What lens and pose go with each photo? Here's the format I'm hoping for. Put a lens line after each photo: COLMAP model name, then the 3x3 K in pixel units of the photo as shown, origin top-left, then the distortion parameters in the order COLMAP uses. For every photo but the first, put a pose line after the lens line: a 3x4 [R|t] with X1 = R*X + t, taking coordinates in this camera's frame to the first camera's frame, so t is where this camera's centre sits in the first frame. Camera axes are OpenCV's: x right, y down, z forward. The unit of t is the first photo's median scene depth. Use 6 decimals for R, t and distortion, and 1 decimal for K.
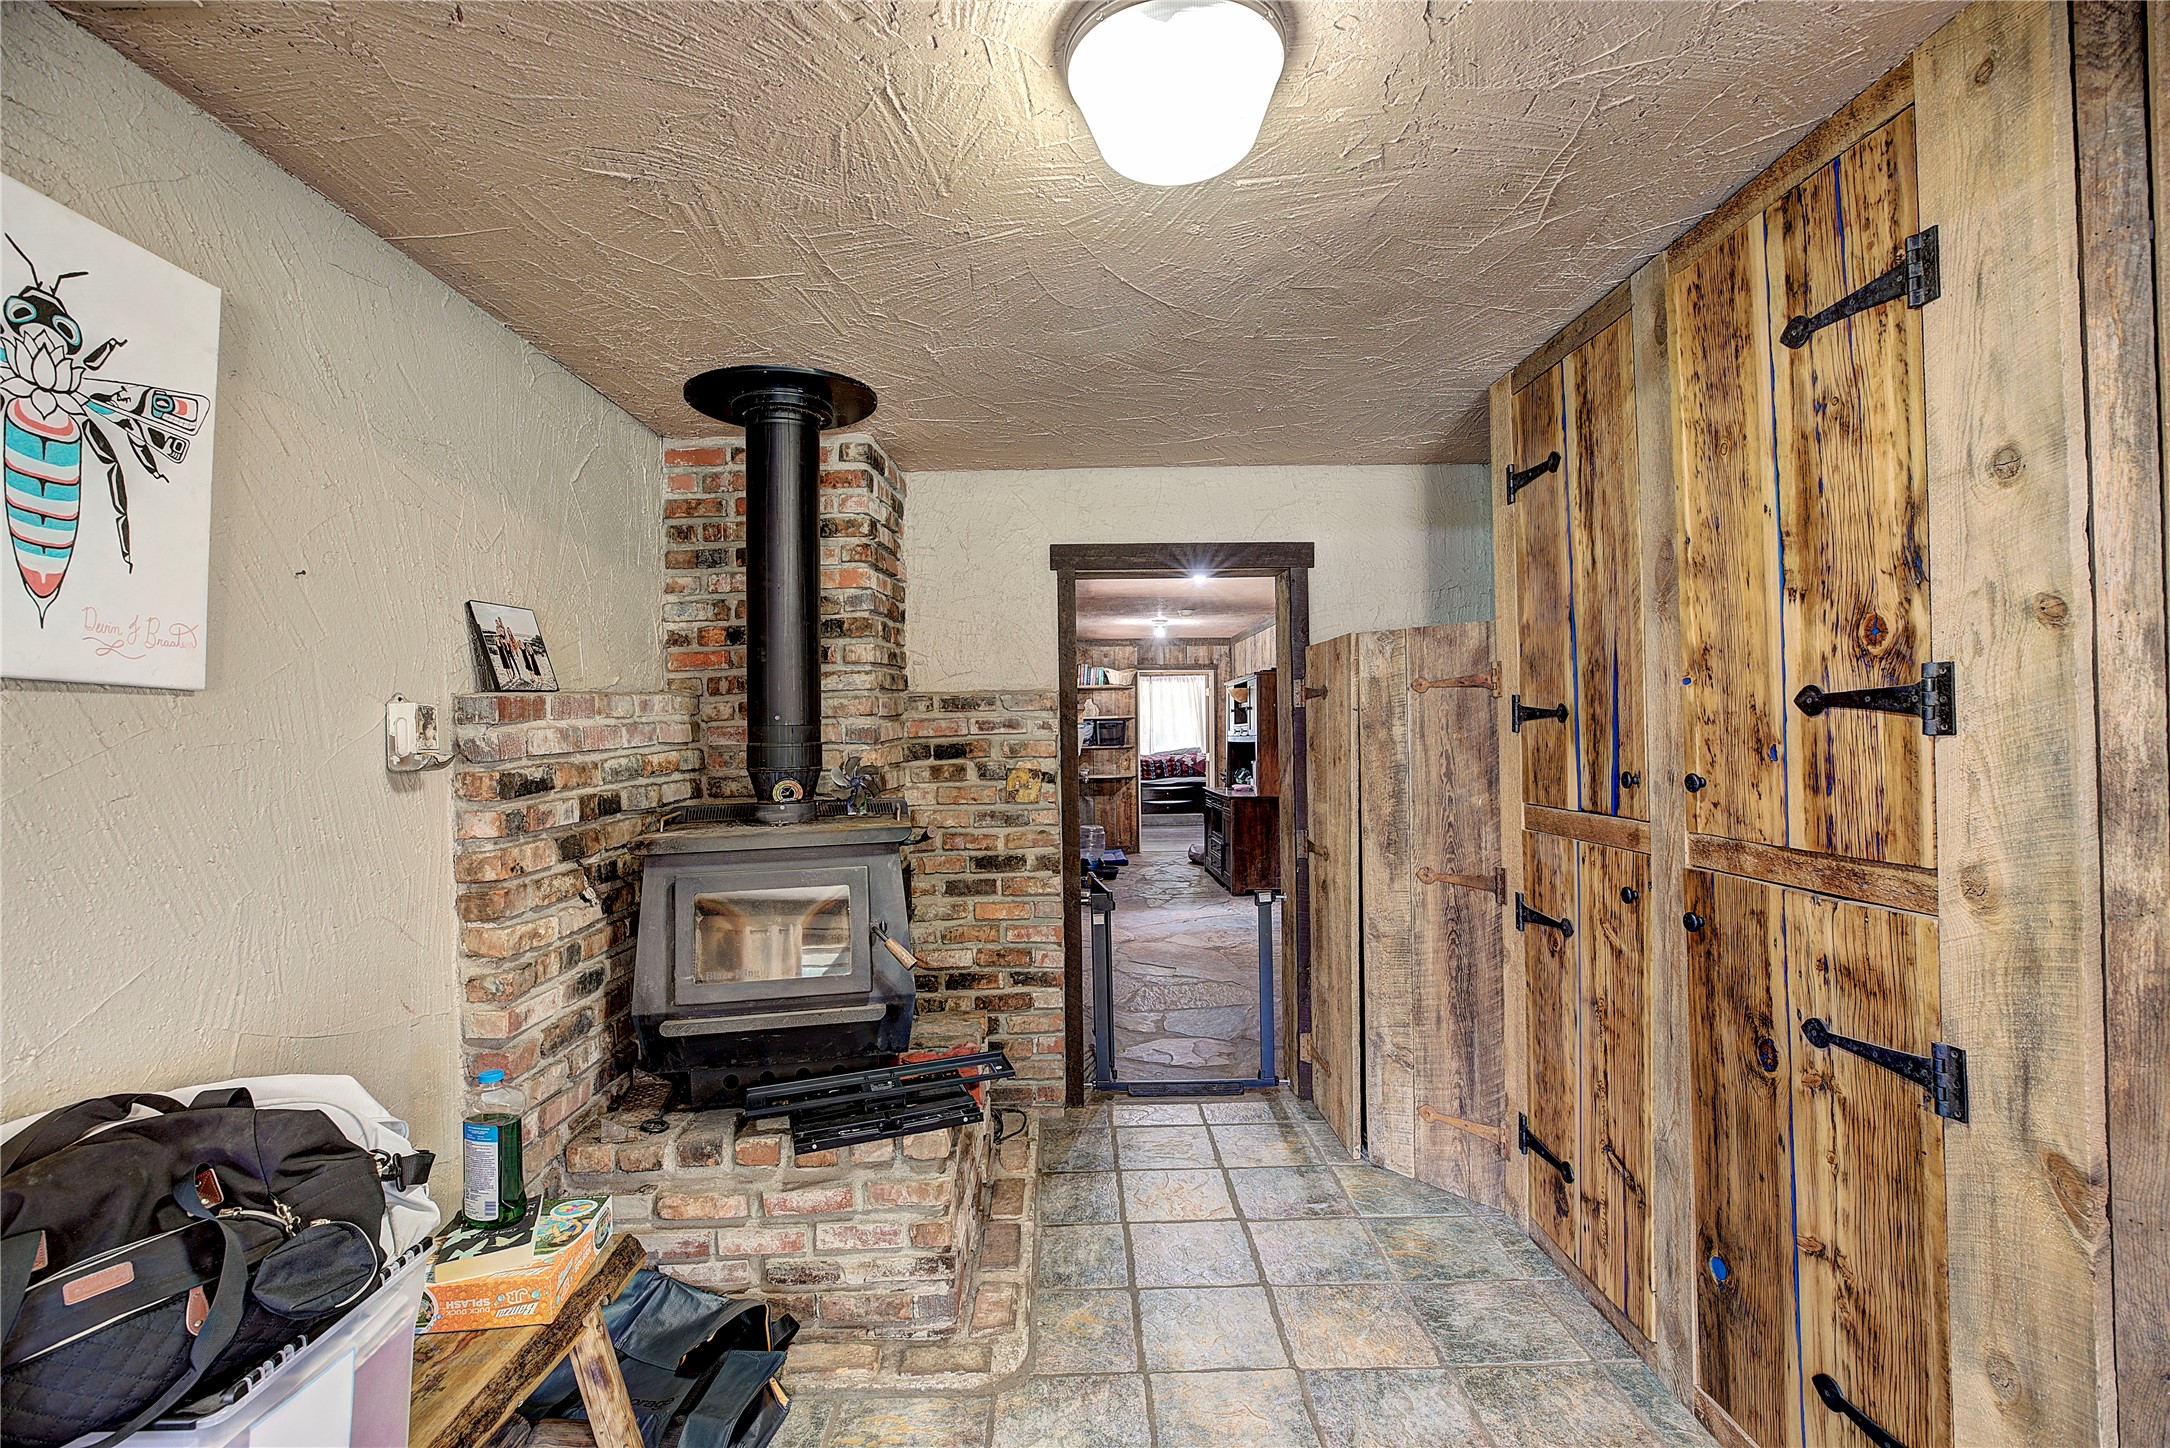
lens RADIAL K [[984.9, 0, 1085.2], [0, 984.9, 722.4], [0, 0, 1]] dist [-0.042442, 0.012249]
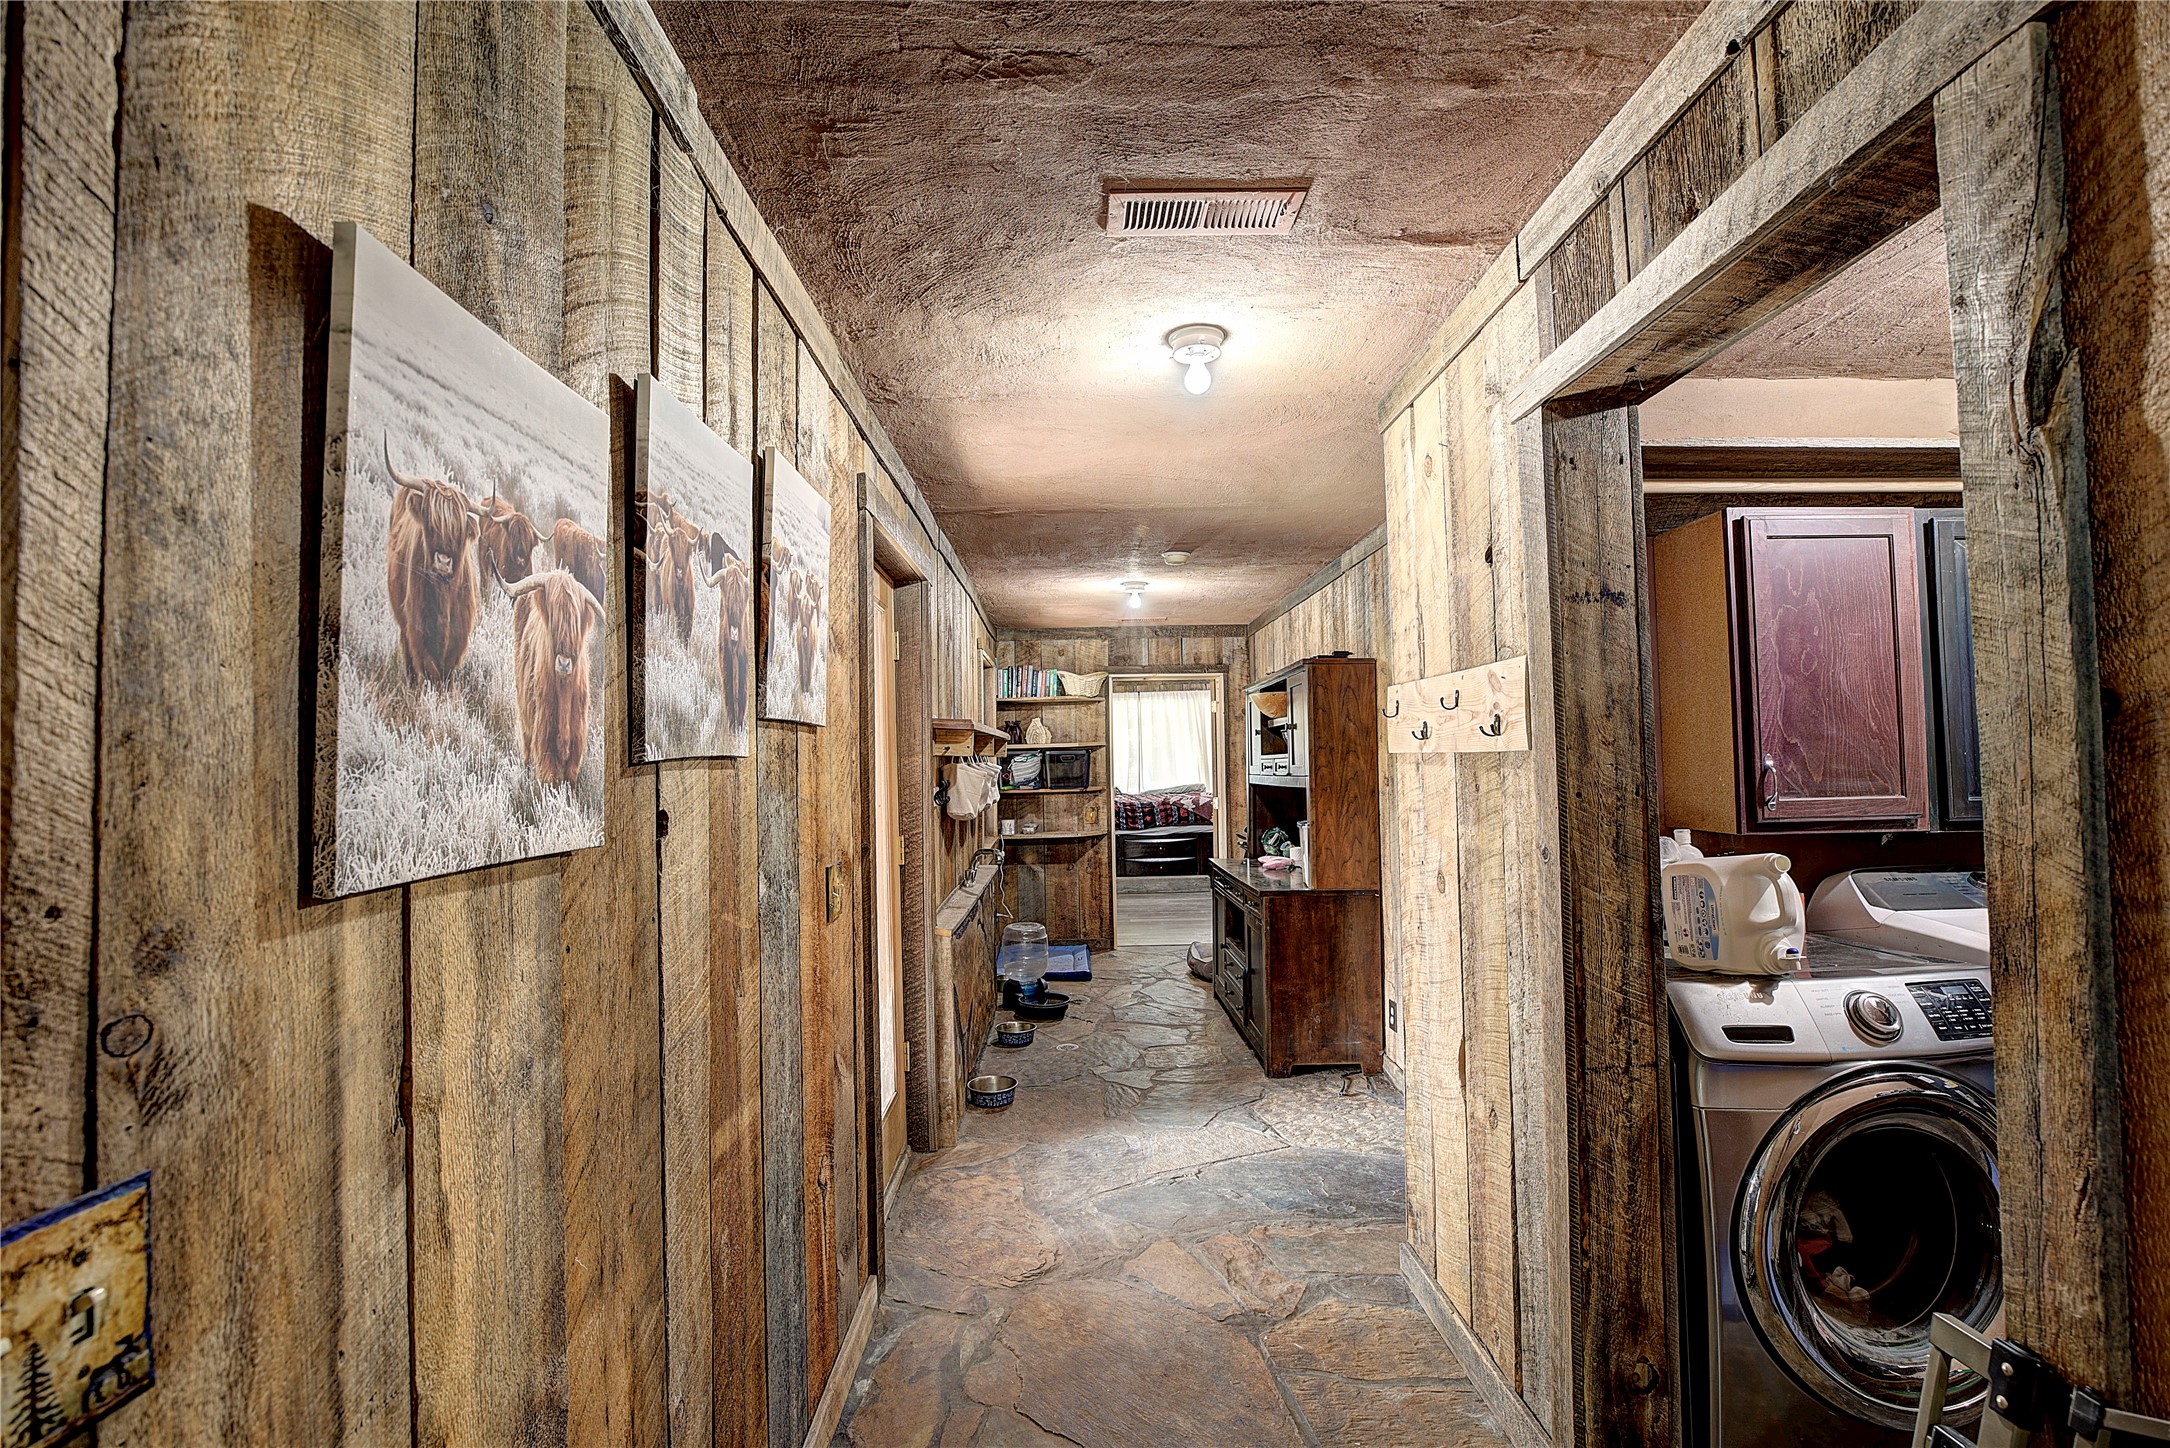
lens RADIAL K [[984.9, 0, 1084.2], [0, 984.9, 726.0], [0, 0, 1]] dist [-0.042442, 0.012249]
pose [[0.999957, -0.008675, -0.003298, 0.038597], [0.008587, 0.999634, -0.025657, -0.001146], [0.003520, 0.025628, 0.999665, 0.335473]]
